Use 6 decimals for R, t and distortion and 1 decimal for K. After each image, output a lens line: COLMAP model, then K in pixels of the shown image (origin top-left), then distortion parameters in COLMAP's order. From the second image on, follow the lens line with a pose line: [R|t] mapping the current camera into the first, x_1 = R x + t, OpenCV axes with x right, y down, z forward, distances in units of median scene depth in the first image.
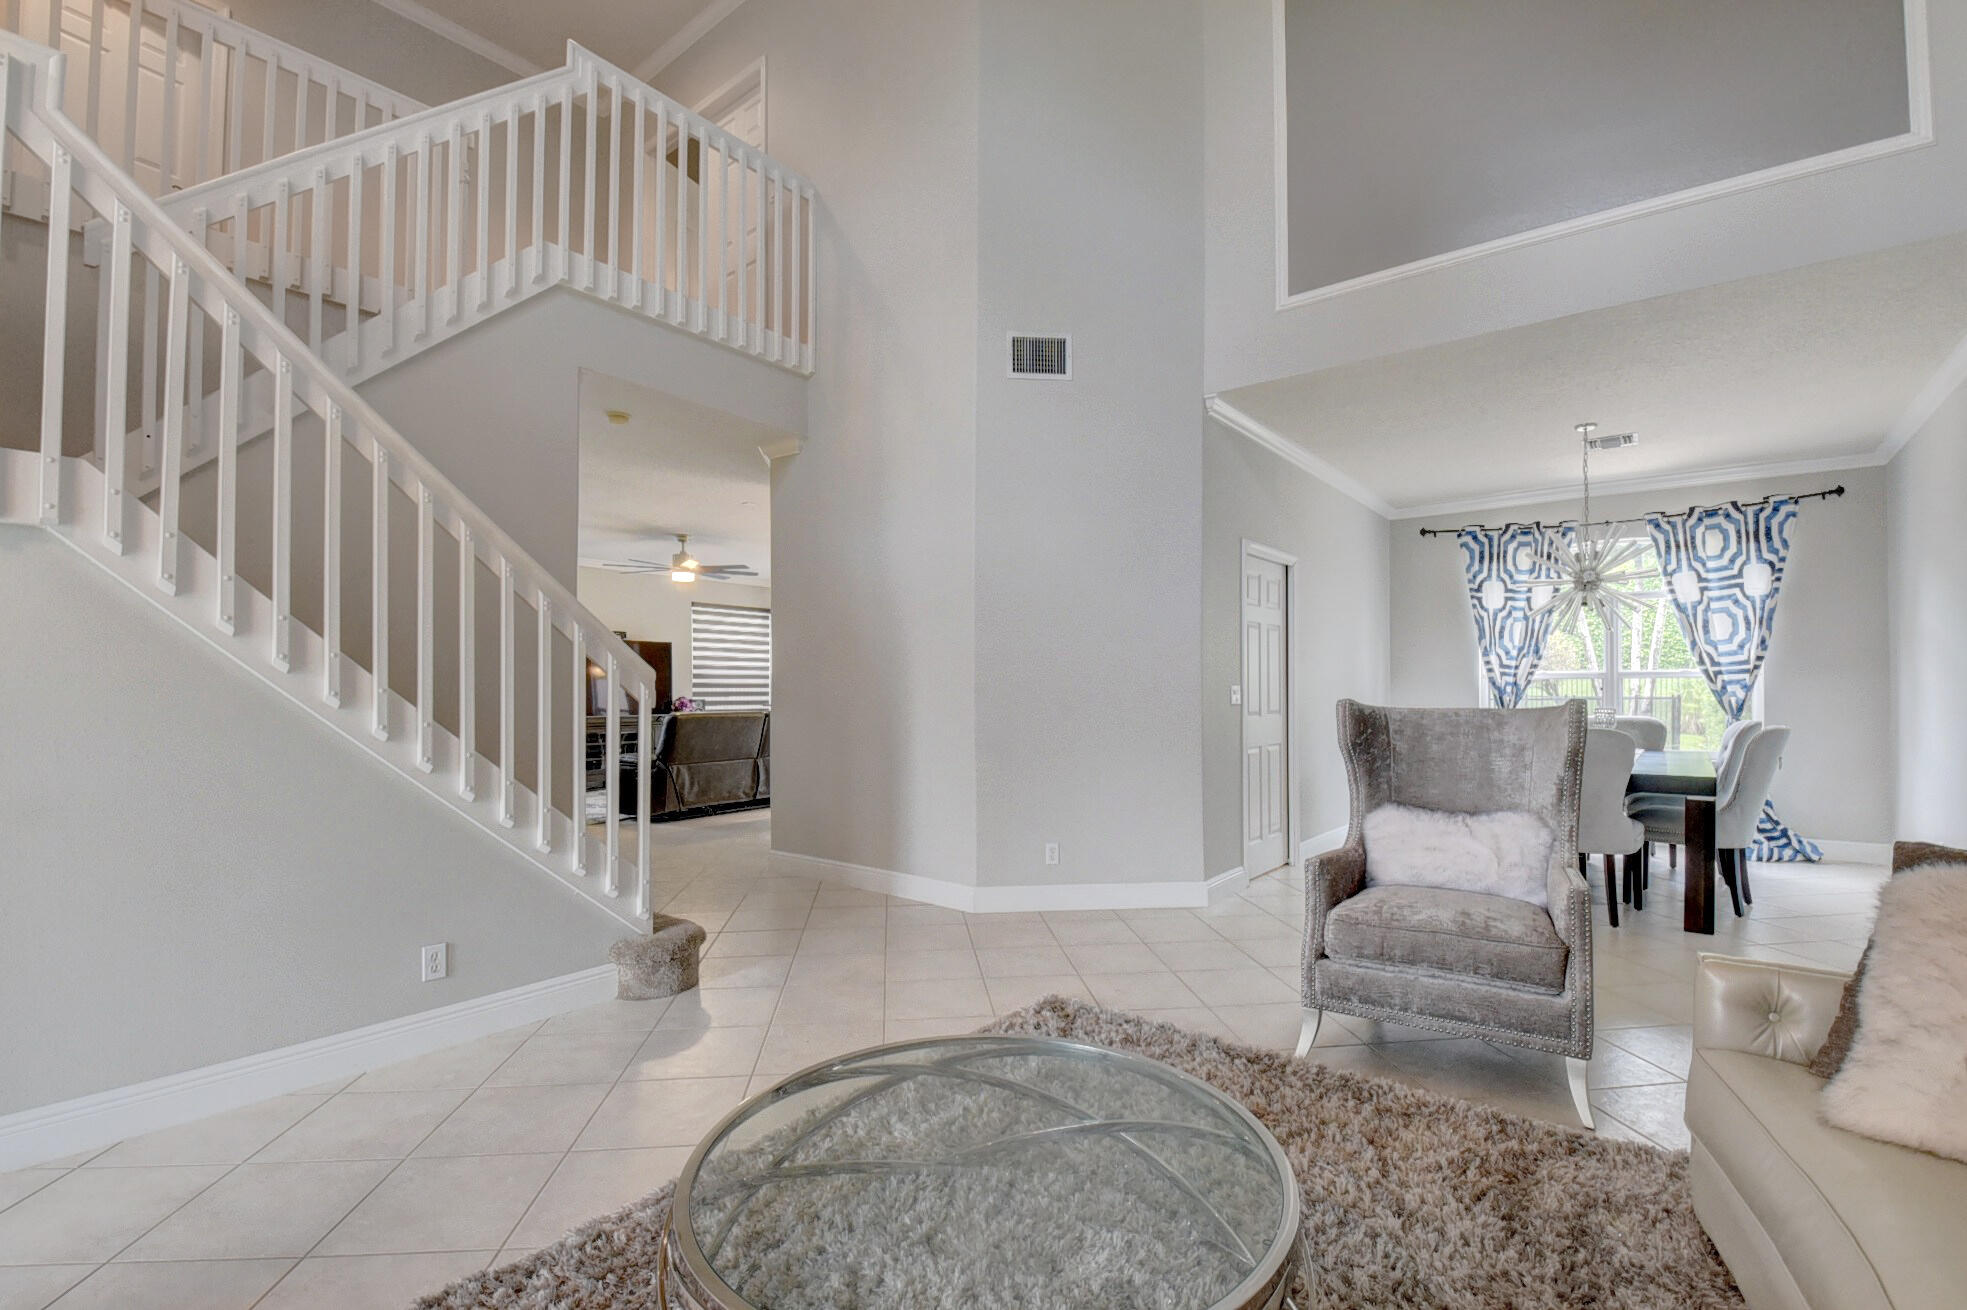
lens RADIAL K [[879.3, 0, 977.6], [0, 879.3, 684.4], [0, 0, 1]] dist [0.015760, -0.022125]
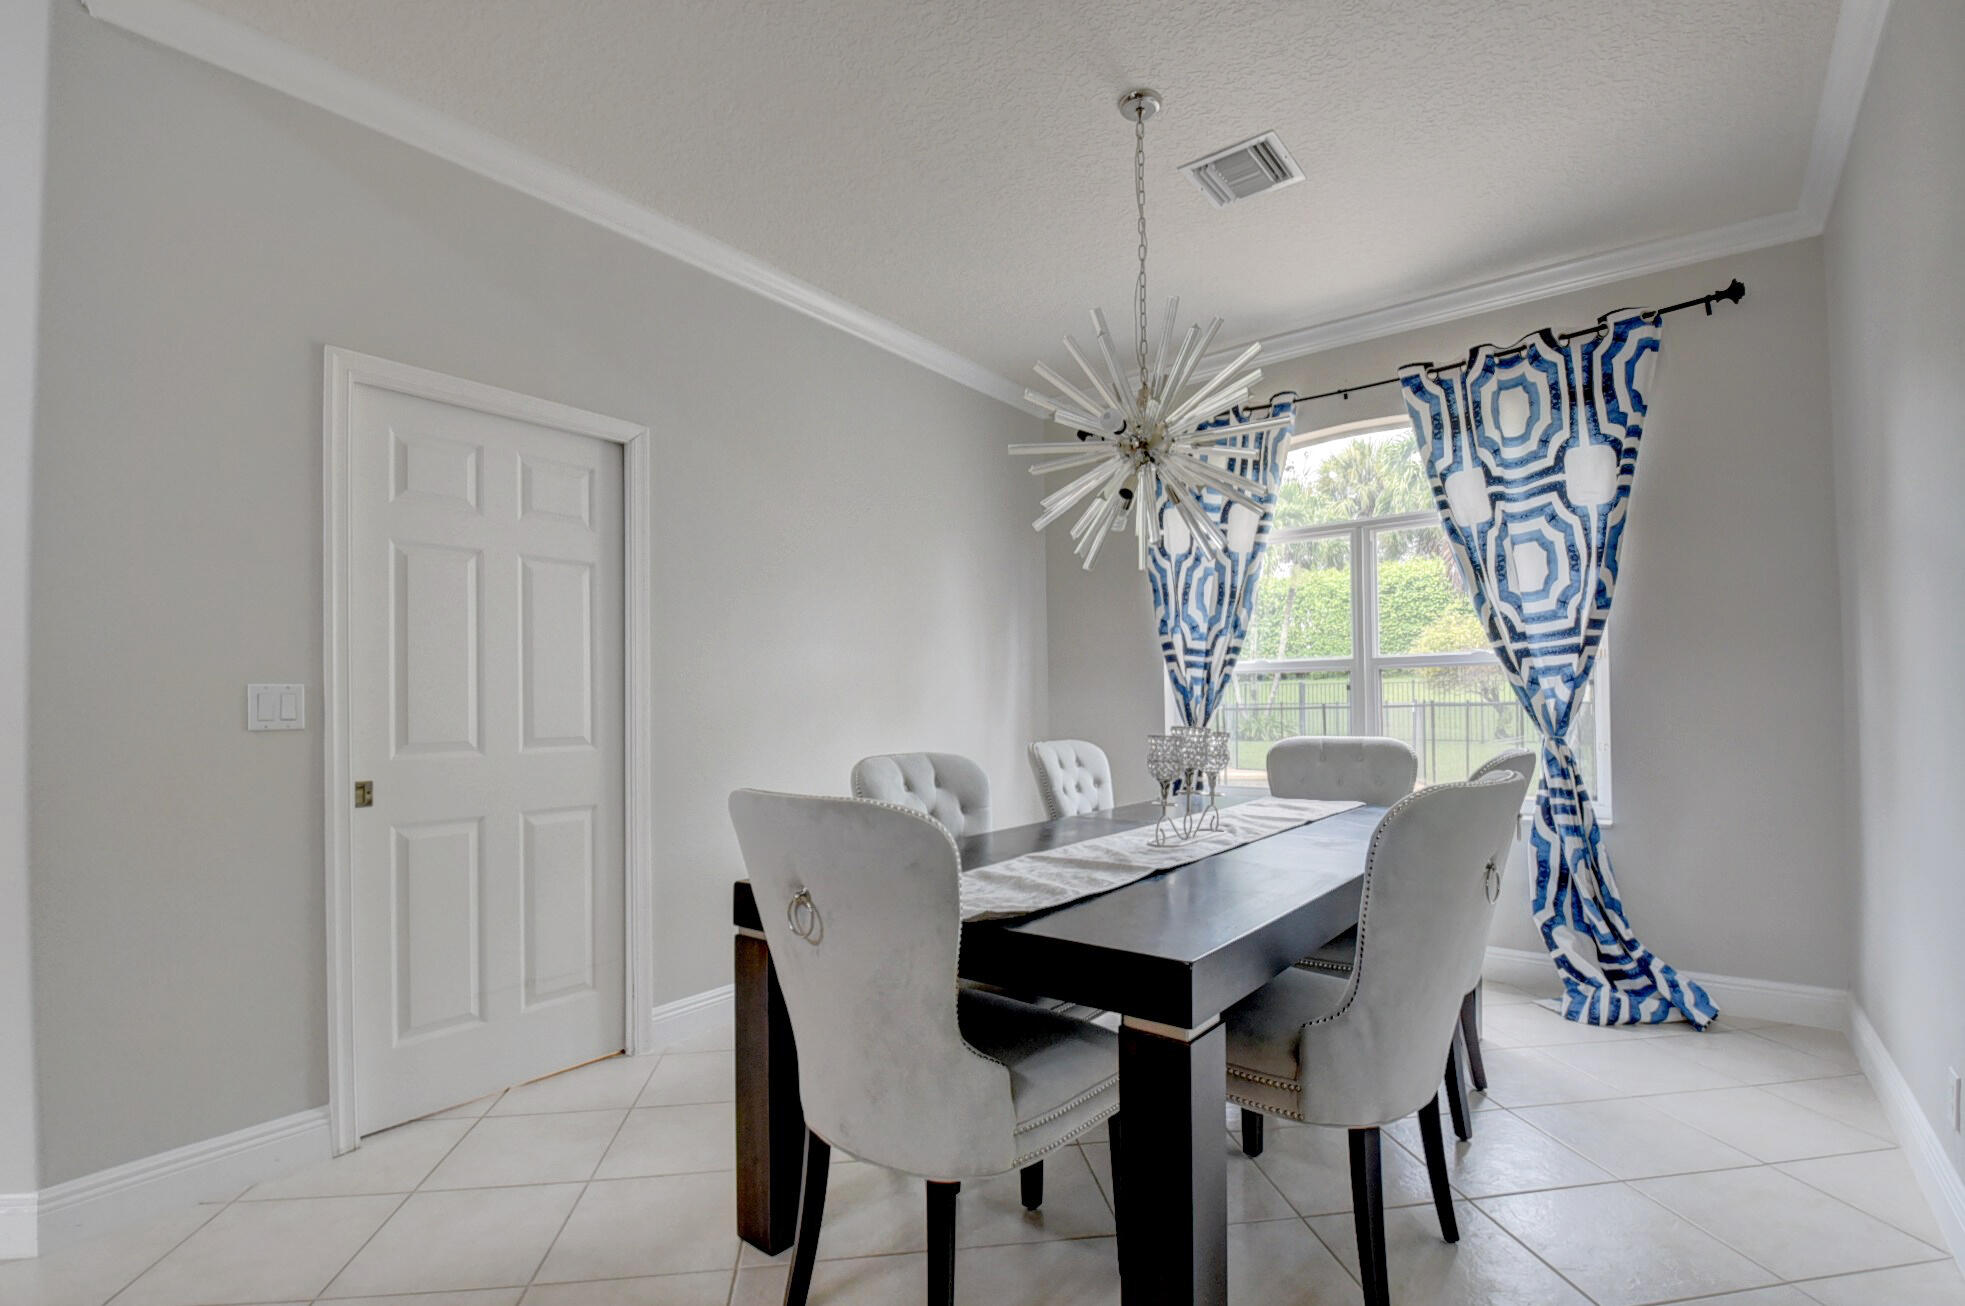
lens RADIAL K [[872.2, 0, 979.2], [0, 872.2, 689.3], [0, 0, 1]] dist [0.001846, -0.020449]
pose [[0.999951, -0.009896, 0.000454, 0.516625], [0.009901, 0.999871, -0.012629, 0.011878], [-0.000329, 0.012633, 0.999920, 0.478917]]
